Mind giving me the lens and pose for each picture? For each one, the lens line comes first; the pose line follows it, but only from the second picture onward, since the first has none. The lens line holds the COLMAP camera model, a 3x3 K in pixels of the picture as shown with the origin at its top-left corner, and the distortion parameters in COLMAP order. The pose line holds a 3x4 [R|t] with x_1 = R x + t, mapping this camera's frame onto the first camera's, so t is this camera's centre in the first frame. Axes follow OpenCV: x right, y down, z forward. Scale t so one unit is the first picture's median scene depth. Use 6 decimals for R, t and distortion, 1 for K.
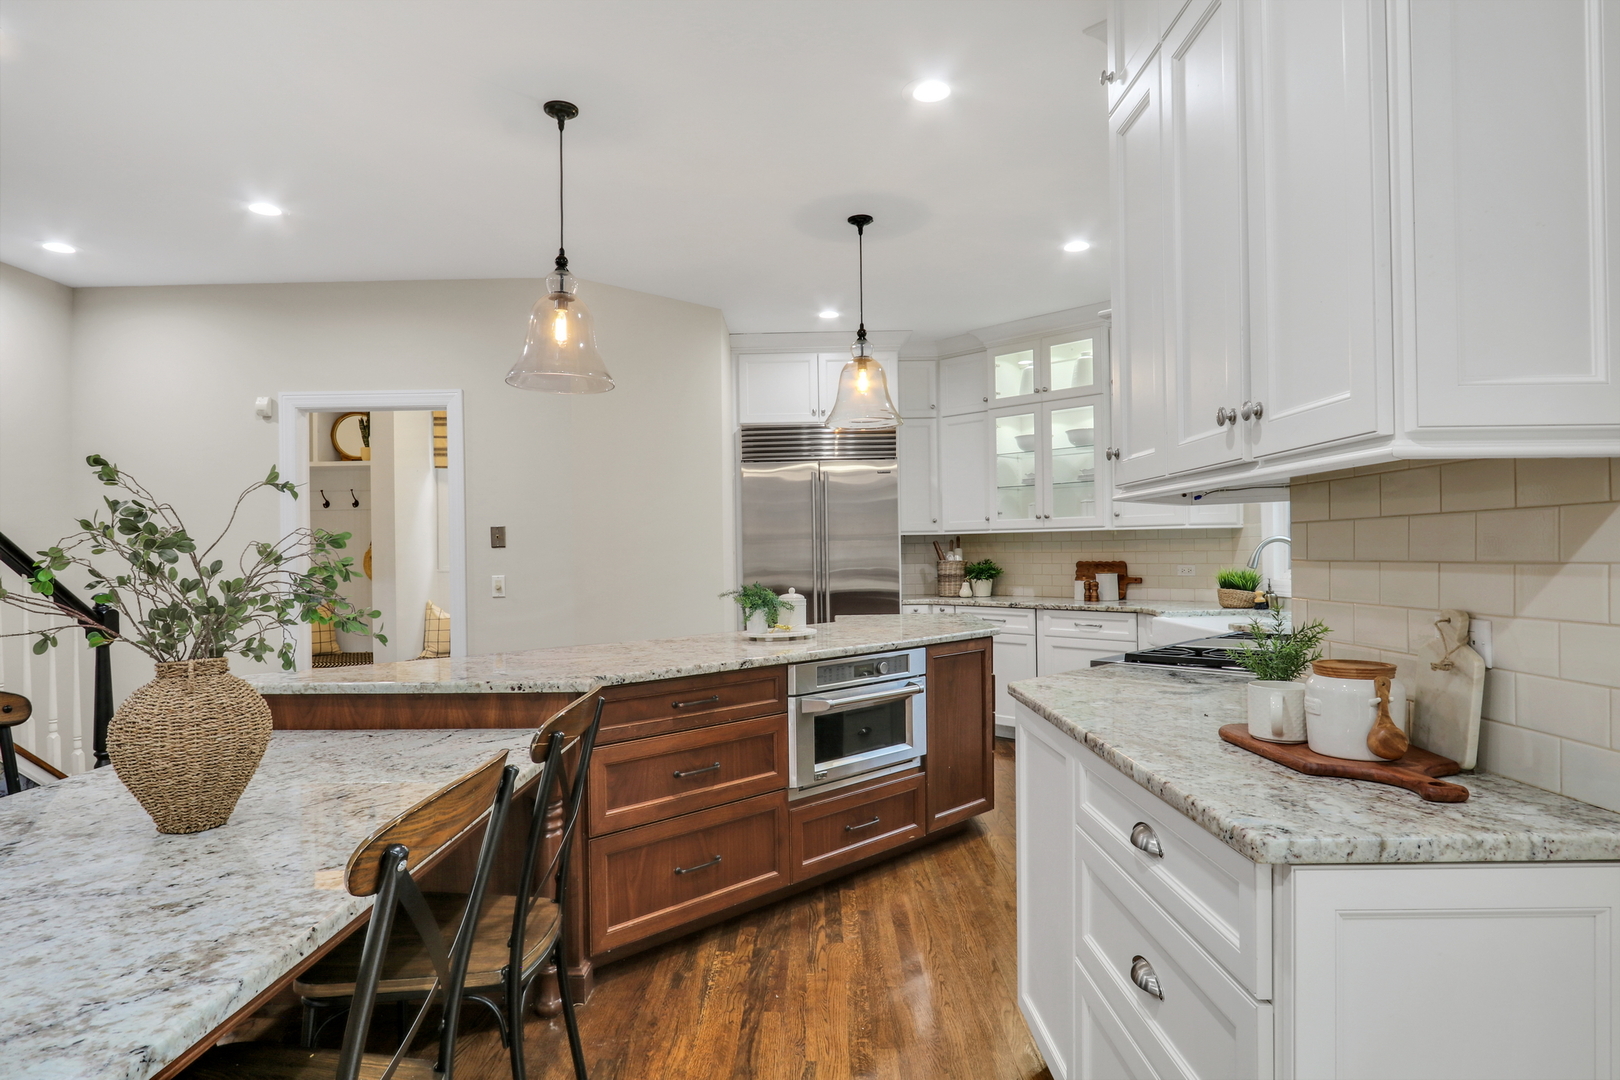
lens RADIAL K [[904.1, 0, 802.5], [0, 904.1, 548.2], [0, 0, 1]] dist [-0.022027, 0.007790]
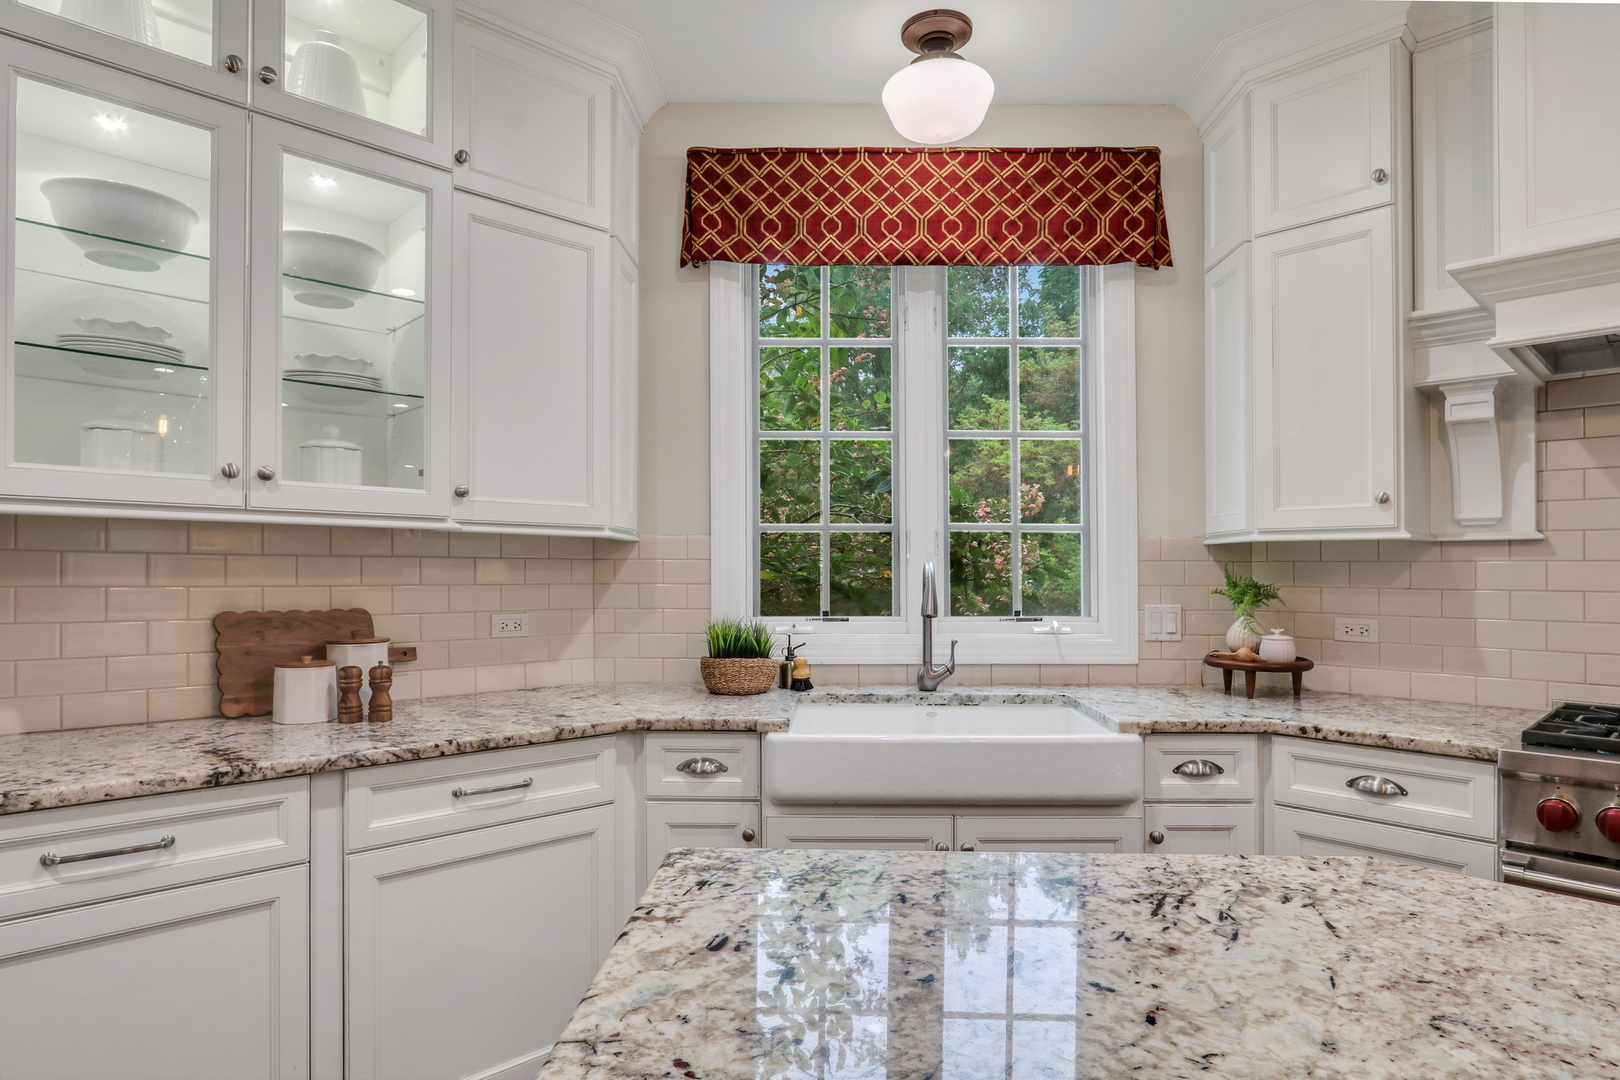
lens RADIAL K [[904.1, 0, 822.3], [0, 904.1, 577.9], [0, 0, 1]] dist [-0.022027, 0.007790]
pose [[-0.006565, 0.007947, 0.999947, -0.047340], [-0.007365, 0.999941, -0.007995, 0.002319], [-0.999951, -0.007417, -0.006506, 0.837545]]
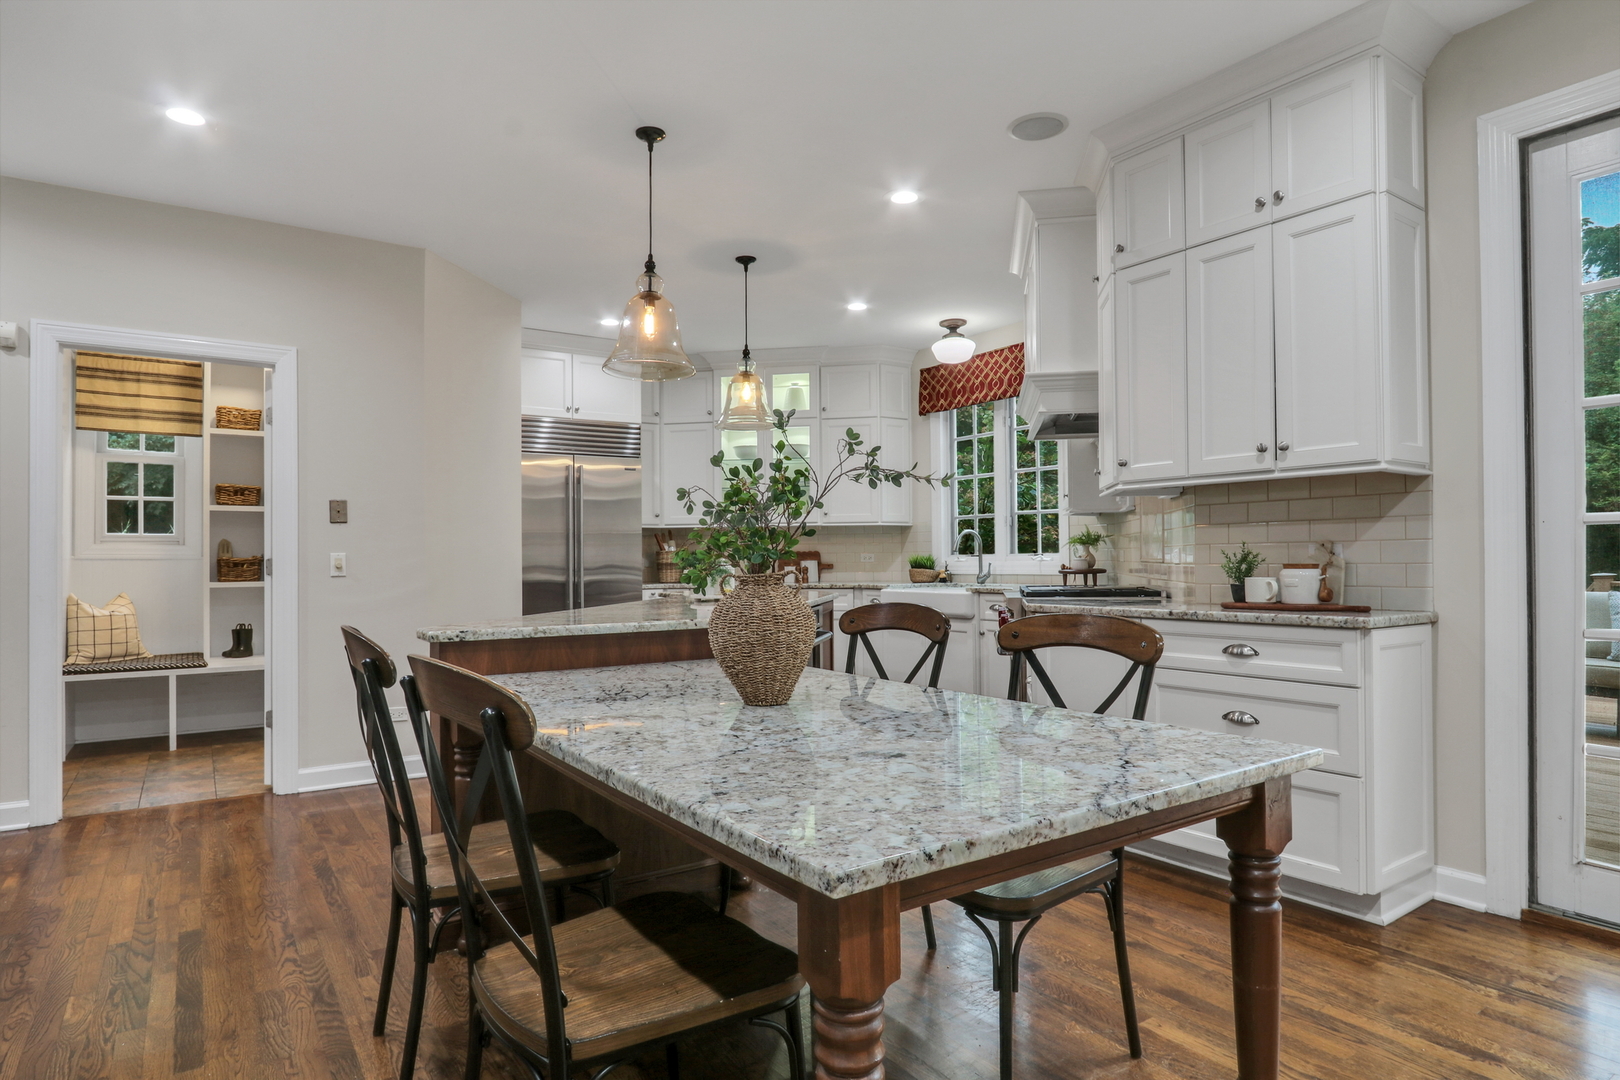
lens RADIAL K [[904.1, 0, 803.5], [0, 904.1, 548.5], [0, 0, 1]] dist [-0.022027, 0.007790]
pose [[0.818171, 0.013145, 0.574825, -0.408005], [-0.004954, 0.999863, -0.015813, 0.032373], [-0.574954, 0.010090, 0.818124, -0.027600]]
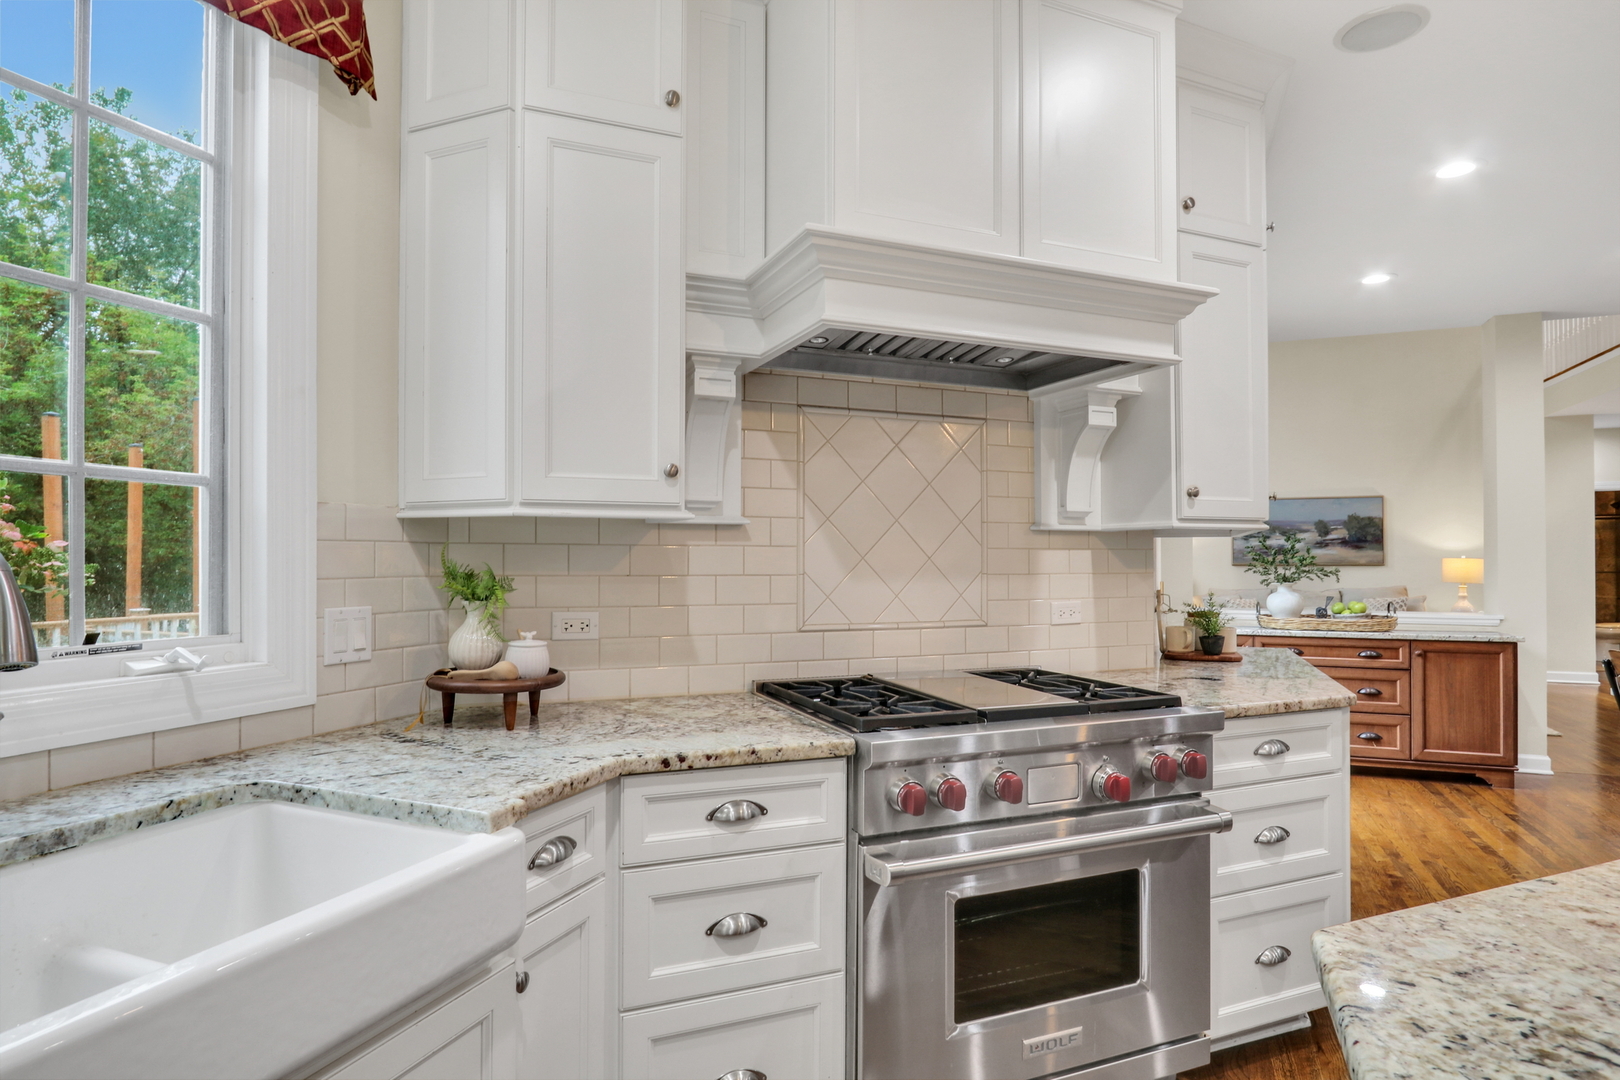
lens RADIAL K [[904.1, 0, 798.2], [0, 904.1, 545.4], [0, 0, 1]] dist [-0.022027, 0.007790]
pose [[-0.931788, 0.018551, 0.362528, 0.181348], [0.010648, 0.999660, -0.023784, -0.001124], [-0.362846, -0.018301, -0.931669, 0.890418]]
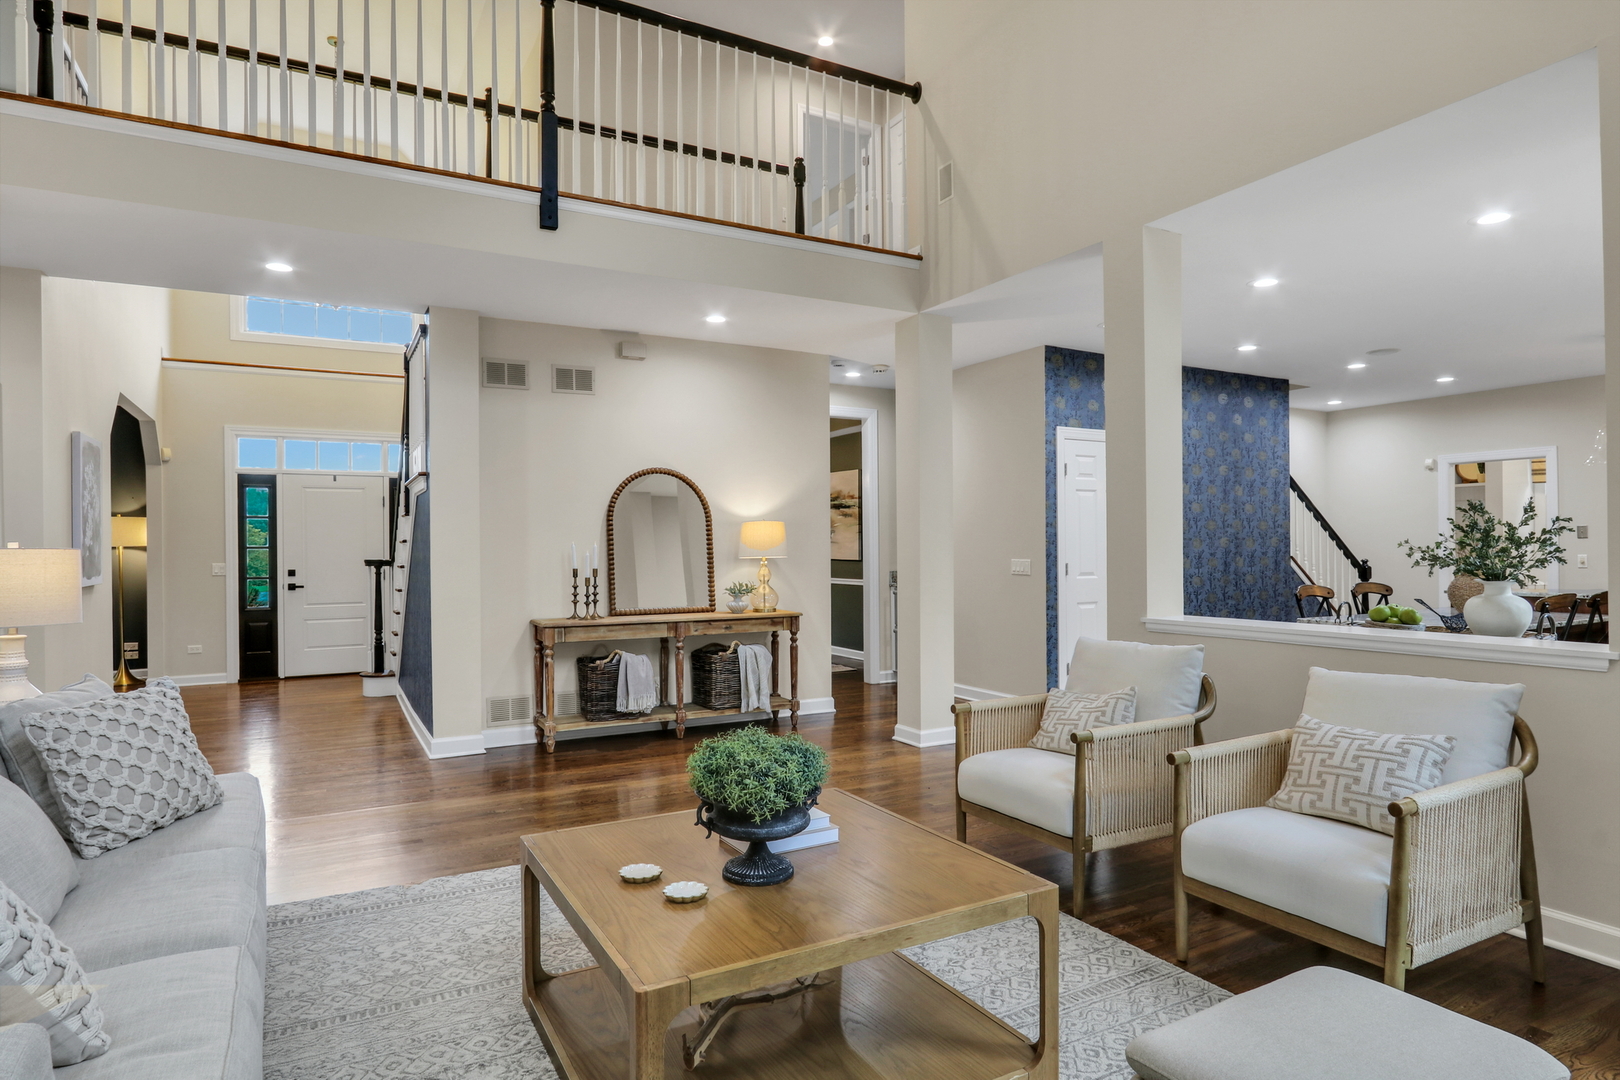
lens RADIAL K [[904.1, 0, 799.2], [0, 904.1, 551.4], [0, 0, 1]] dist [-0.022027, 0.007790]
pose [[0.490959, 0.010526, -0.871119, 0.337870], [0.005510, 0.999869, 0.015188, -0.007583], [0.871165, -0.012256, 0.490837, -0.930440]]
